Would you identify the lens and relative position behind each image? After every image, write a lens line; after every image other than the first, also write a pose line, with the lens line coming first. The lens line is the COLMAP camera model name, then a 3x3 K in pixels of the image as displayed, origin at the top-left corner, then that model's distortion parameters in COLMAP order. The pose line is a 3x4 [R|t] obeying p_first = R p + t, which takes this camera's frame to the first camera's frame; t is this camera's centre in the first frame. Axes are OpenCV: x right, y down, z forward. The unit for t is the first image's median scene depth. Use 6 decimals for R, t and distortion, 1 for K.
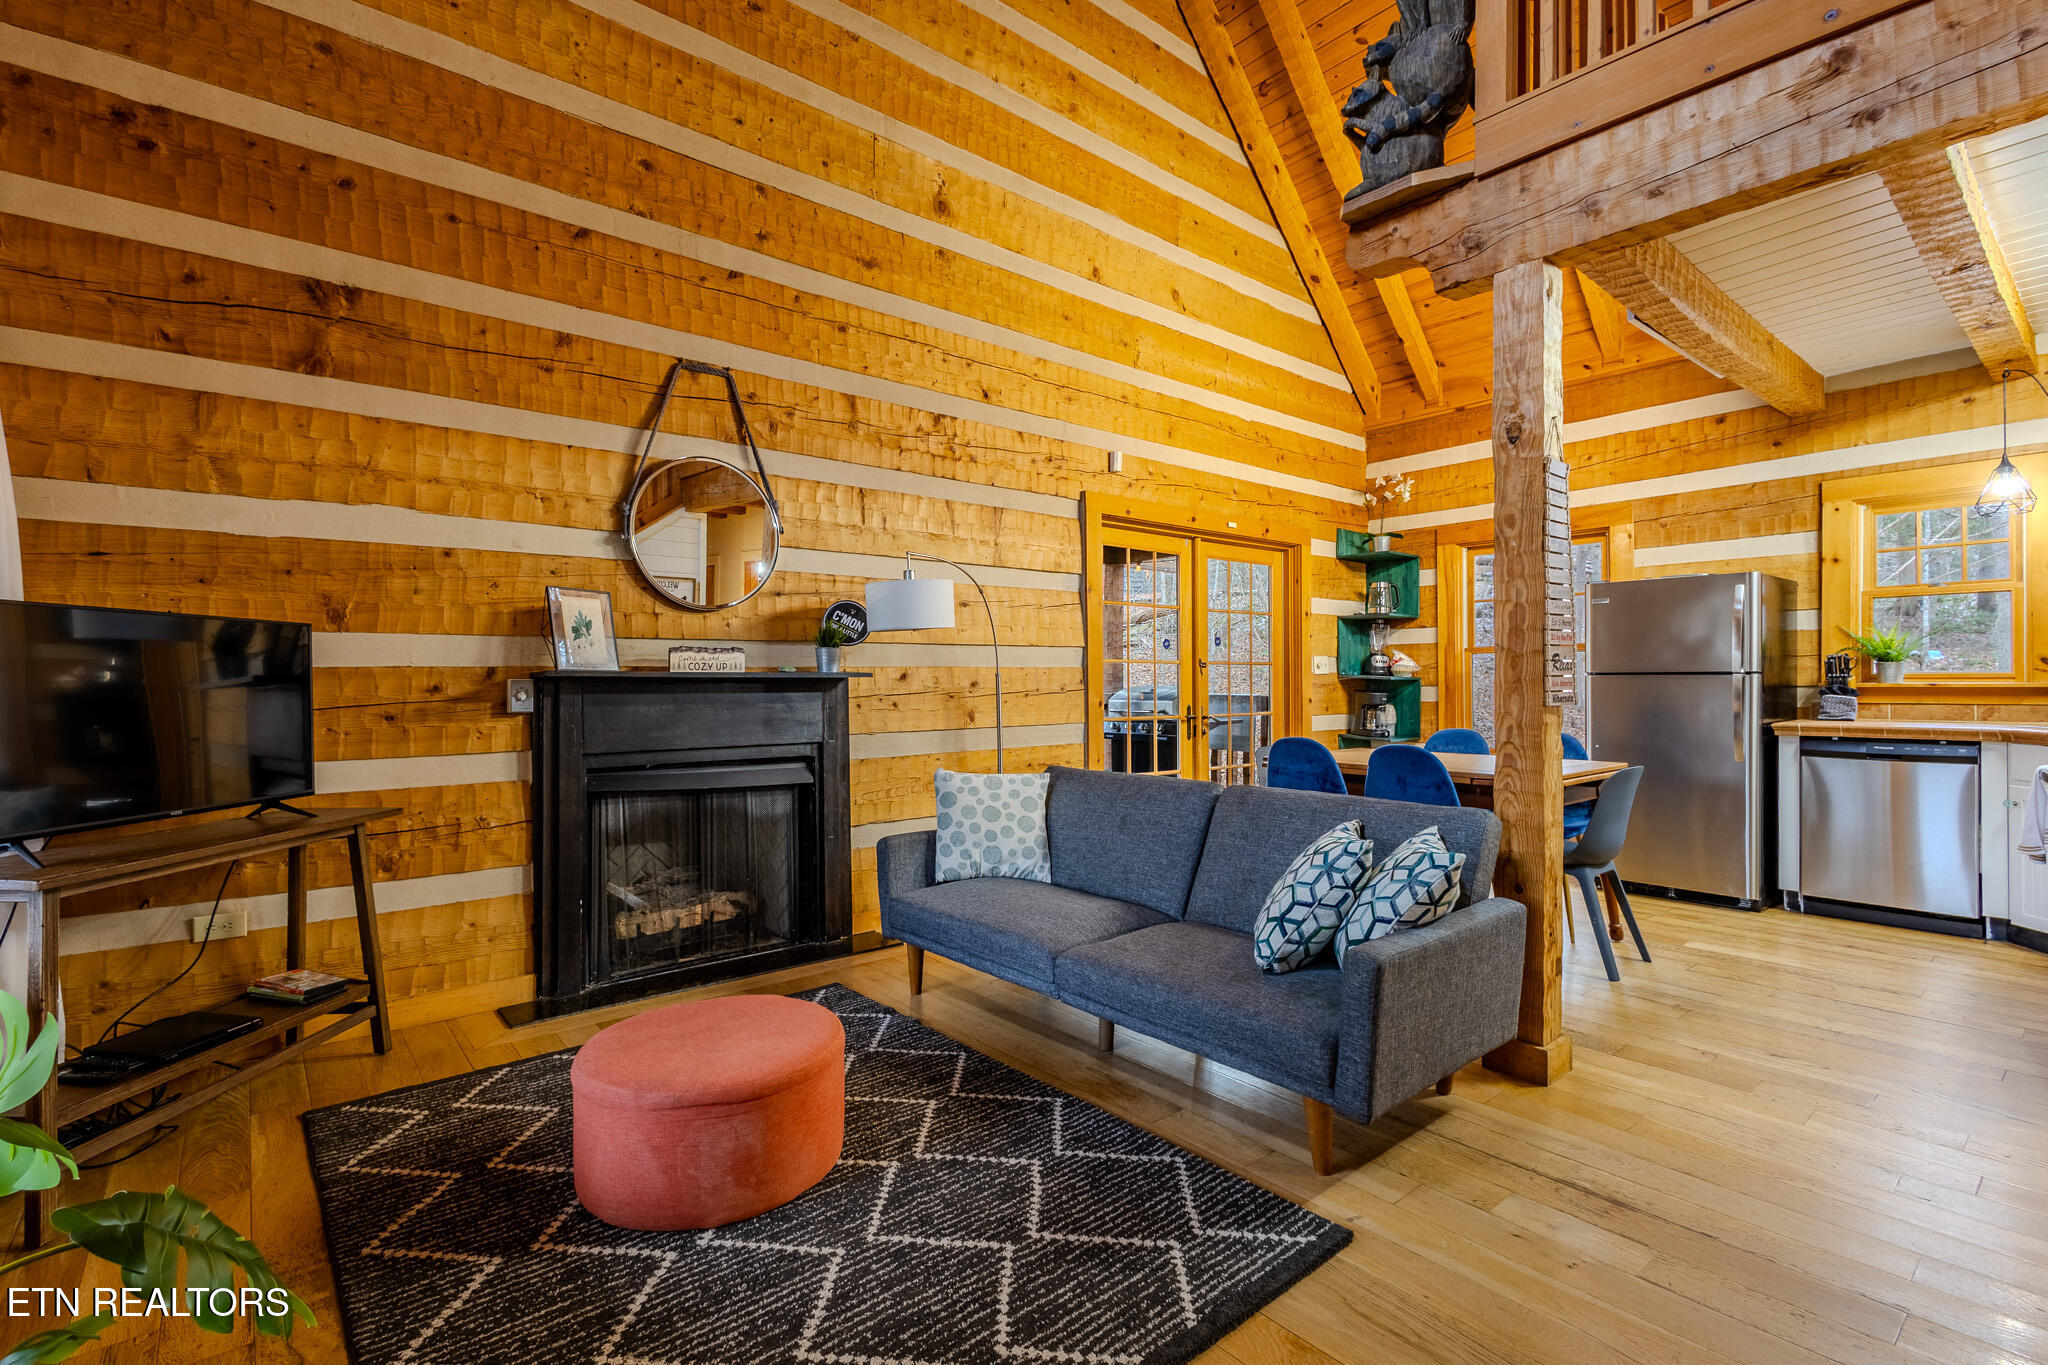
lens RADIAL K [[949.1, 0, 1025.8], [0, 949.1, 676.7], [0, 0, 1]] dist [0.002618, -0.000651]
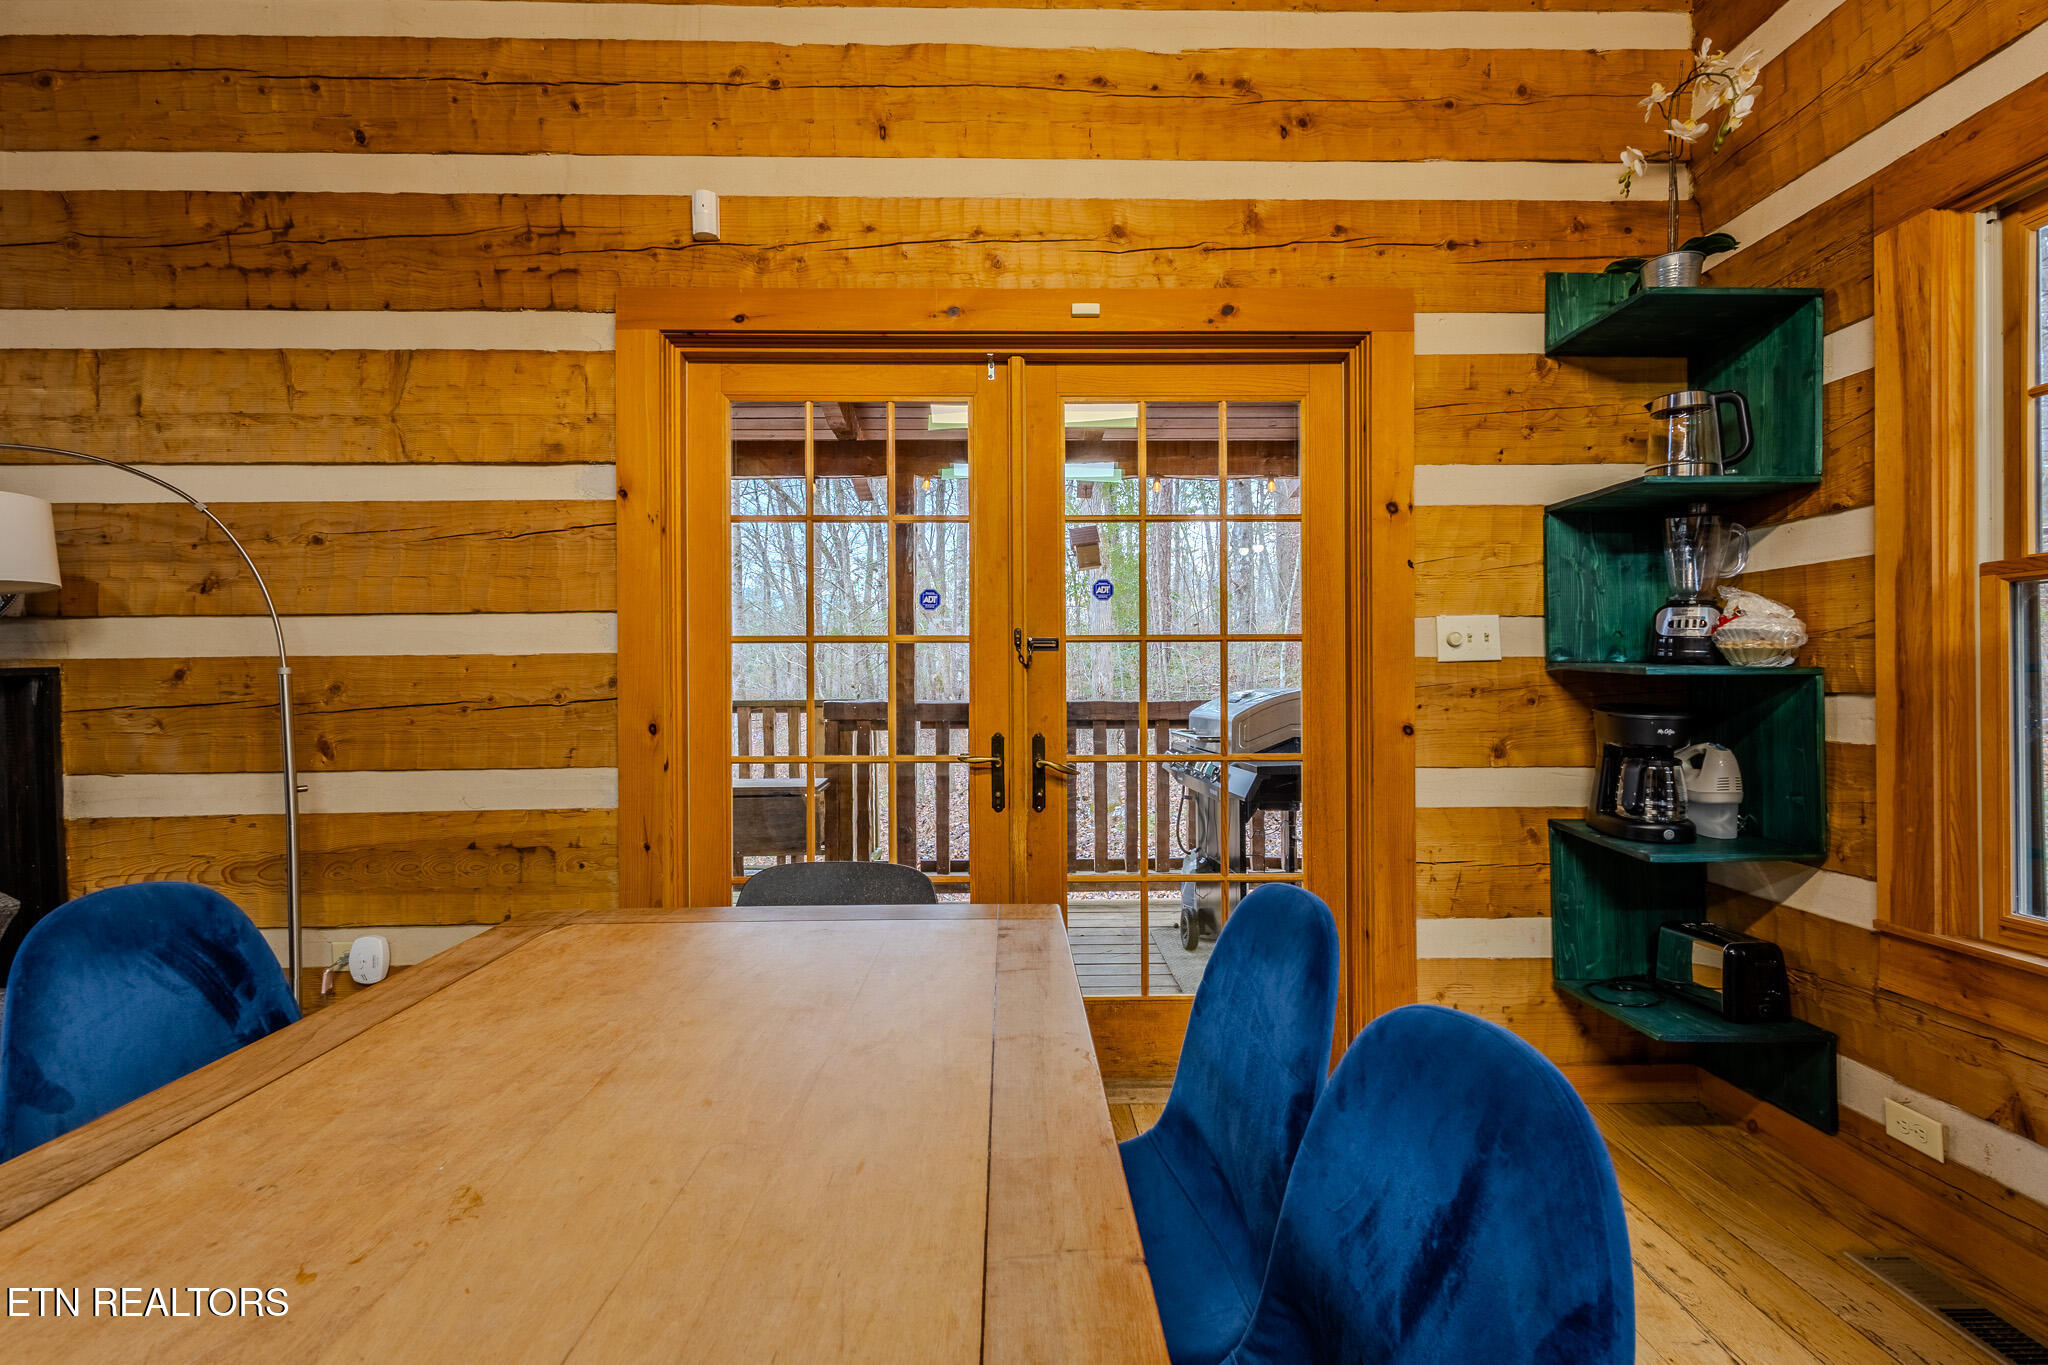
lens RADIAL K [[949.1, 0, 1025.8], [0, 949.1, 676.7], [0, 0, 1]] dist [0.002618, -0.000651]
pose [[0.780498, -0.004652, -0.625140, 0.410135], [0.005357, 0.999985, -0.000754, 0.002786], [0.625135, -0.002761, 0.780512, 0.586123]]
